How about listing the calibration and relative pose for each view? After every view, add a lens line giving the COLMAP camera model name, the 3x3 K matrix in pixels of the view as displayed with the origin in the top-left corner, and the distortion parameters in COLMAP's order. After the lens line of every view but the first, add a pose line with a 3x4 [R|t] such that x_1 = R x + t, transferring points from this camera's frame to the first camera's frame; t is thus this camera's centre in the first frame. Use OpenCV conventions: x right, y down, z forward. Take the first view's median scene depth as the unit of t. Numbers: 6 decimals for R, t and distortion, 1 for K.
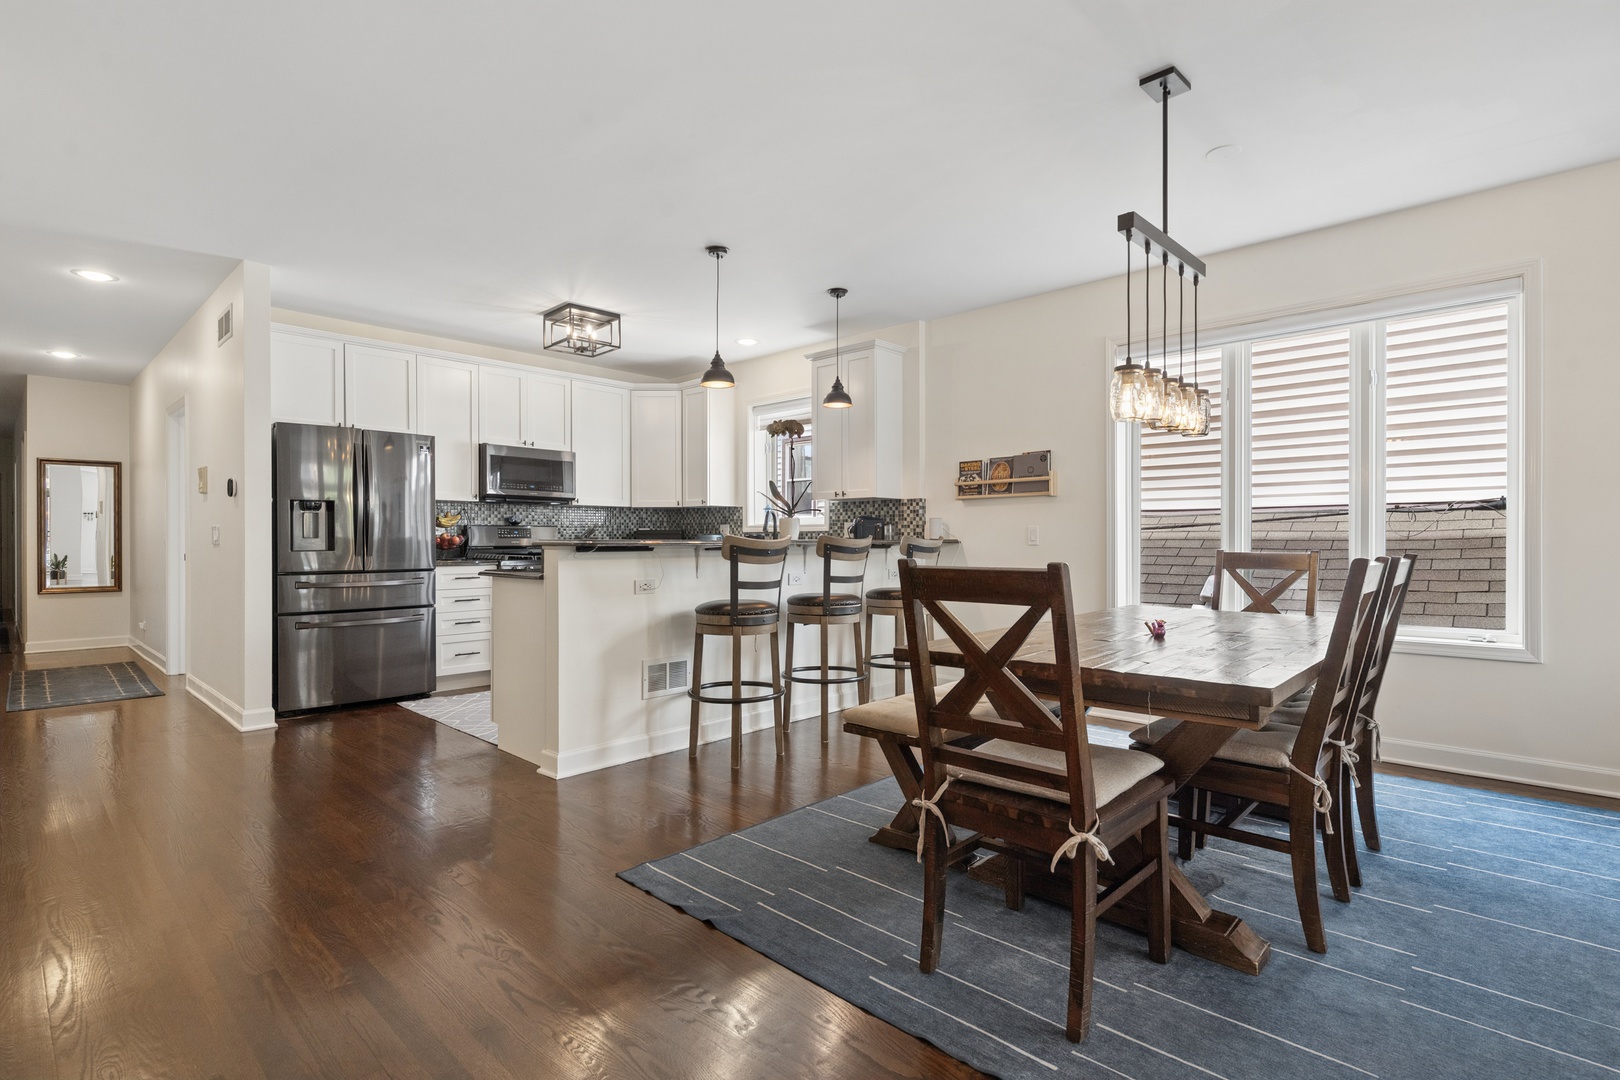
lens RADIAL K [[782.5, 0, 811.7], [0, 782.5, 543.8], [0, 0, 1]] dist [0.000943, 0.000569]
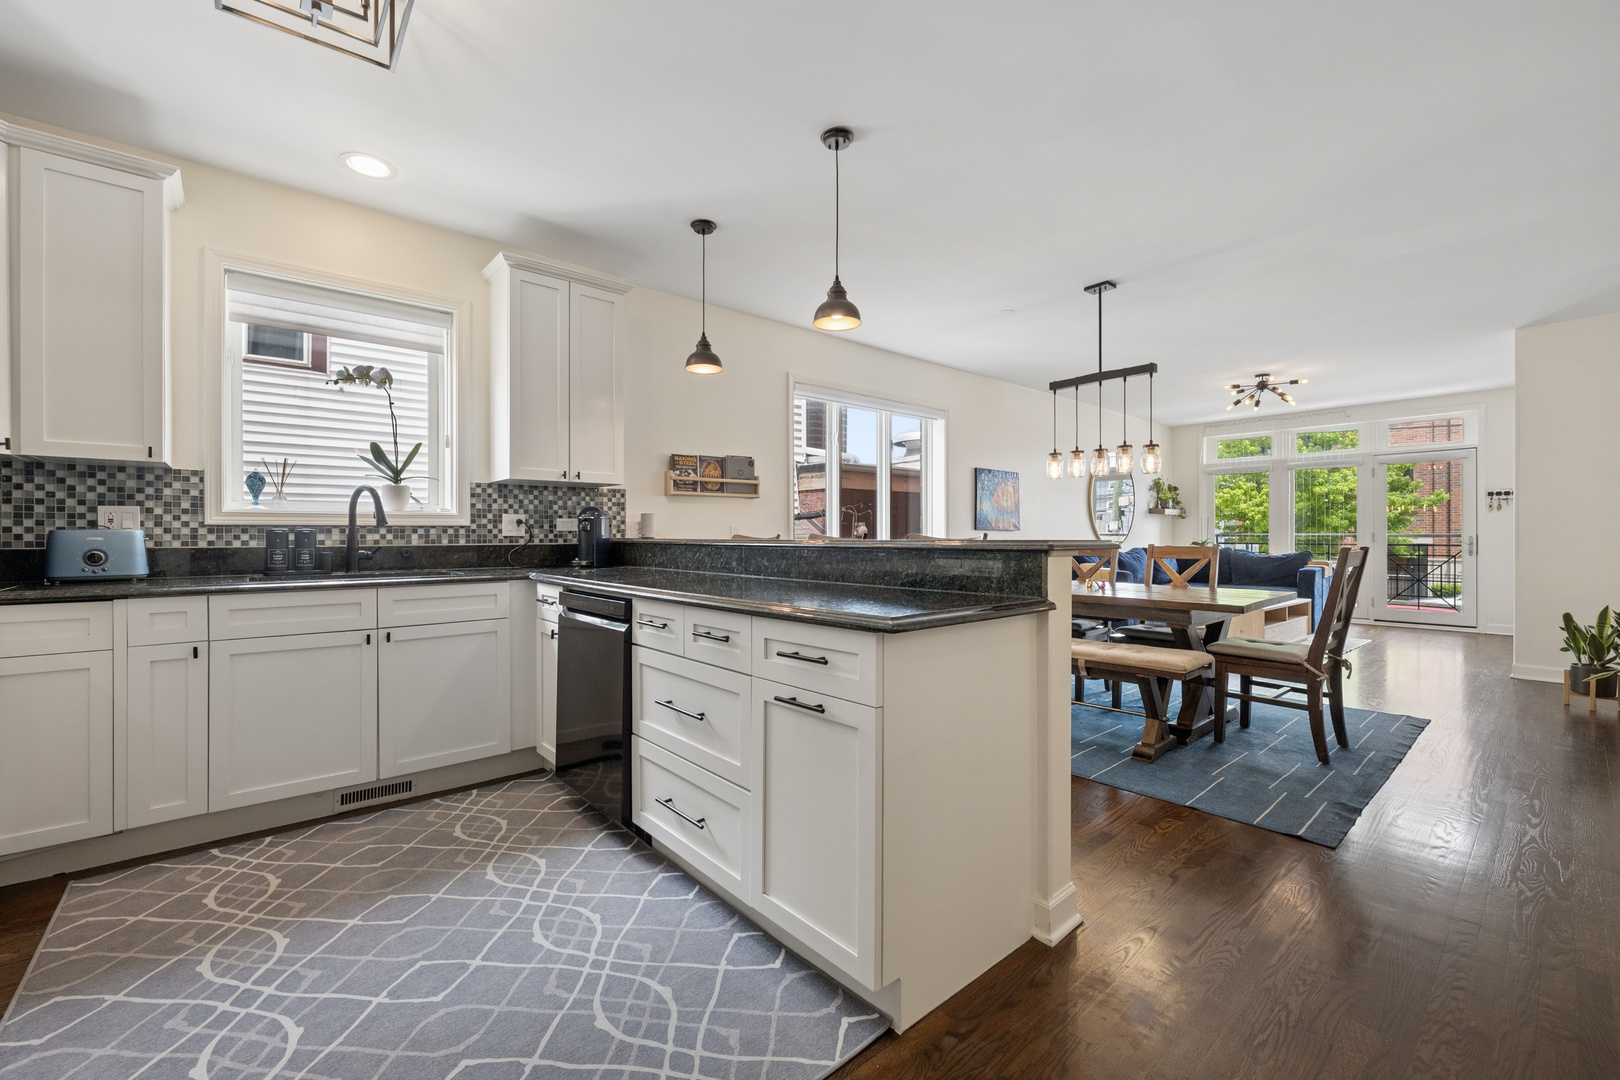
lens RADIAL K [[662.6, 0, 810.6], [0, 662.6, 536.3], [0, 0, 1]] dist [-0.006700, 0.000611]
pose [[0.096168, -0.000812, 0.995365, -0.573163], [0.008135, 0.999967, 0.000030, -0.006056], [-0.995332, 0.008095, 0.096172, 0.761371]]
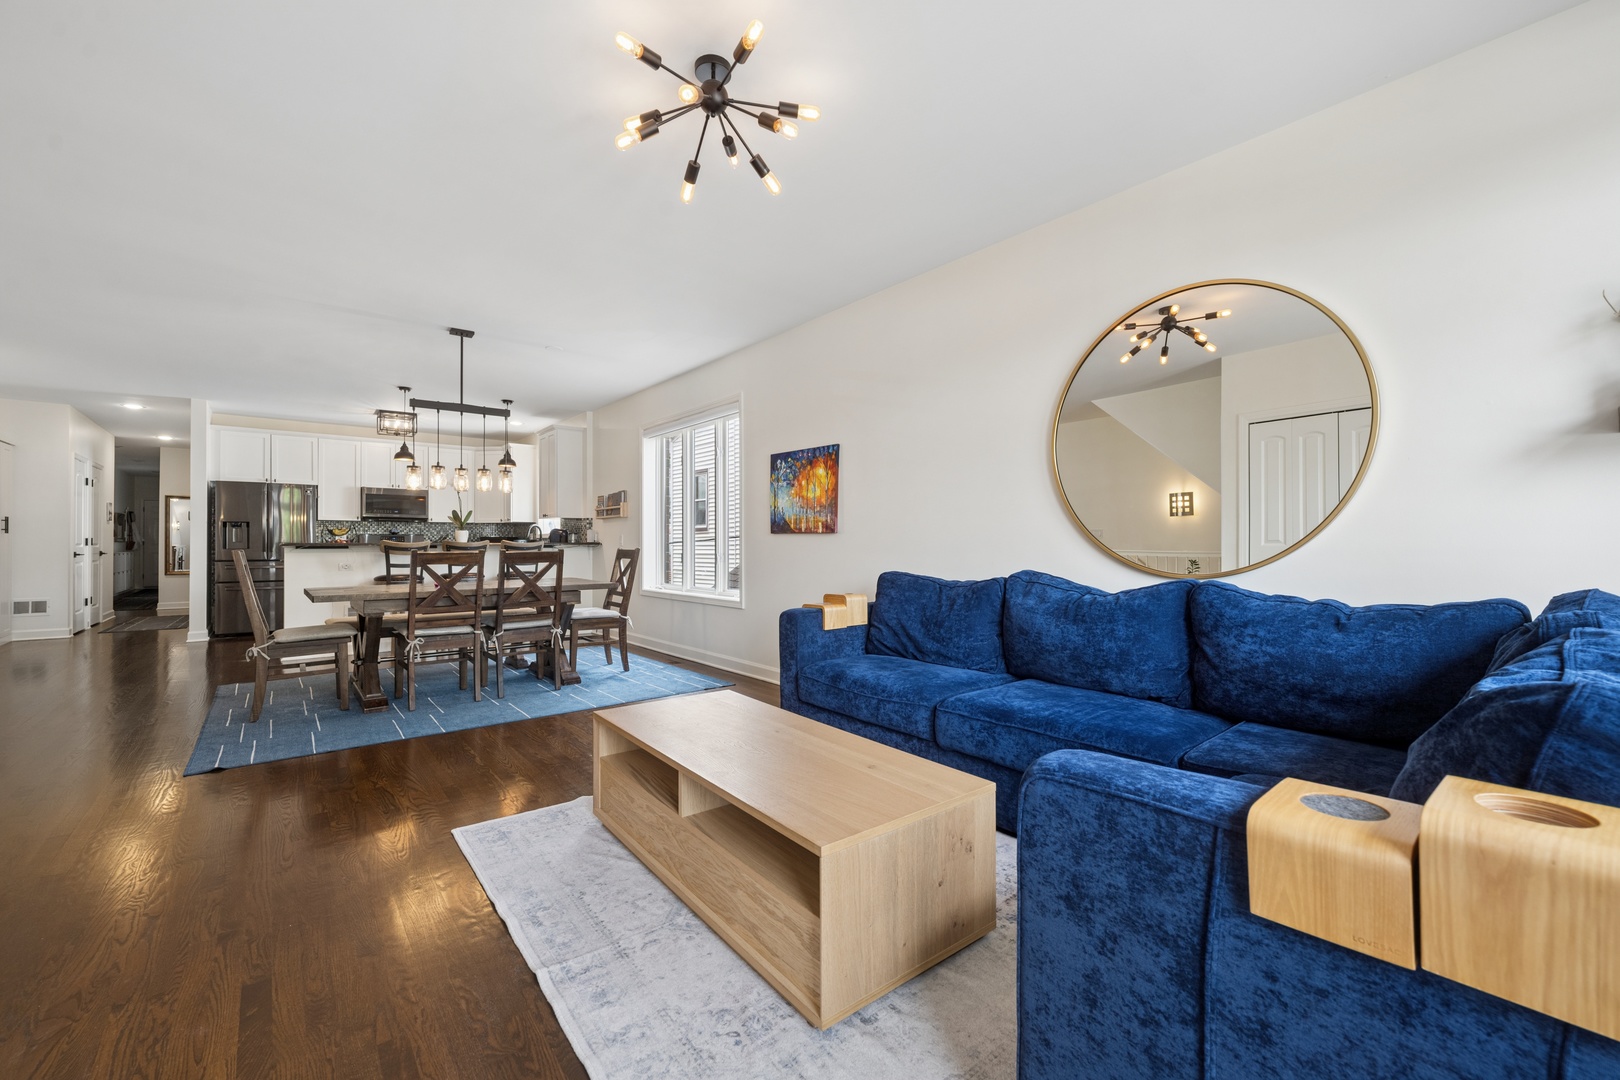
lens RADIAL K [[650.1, 0, 801.7], [0, 650.1, 537.0], [0, 0, 1]] dist [-0.000611, -0.000025]
pose [[0.991812, -0.002143, -0.127685, 0.796542], [0.000245, 0.999889, -0.014880, 0.003711], [0.127703, 0.014727, 0.991703, -0.320732]]
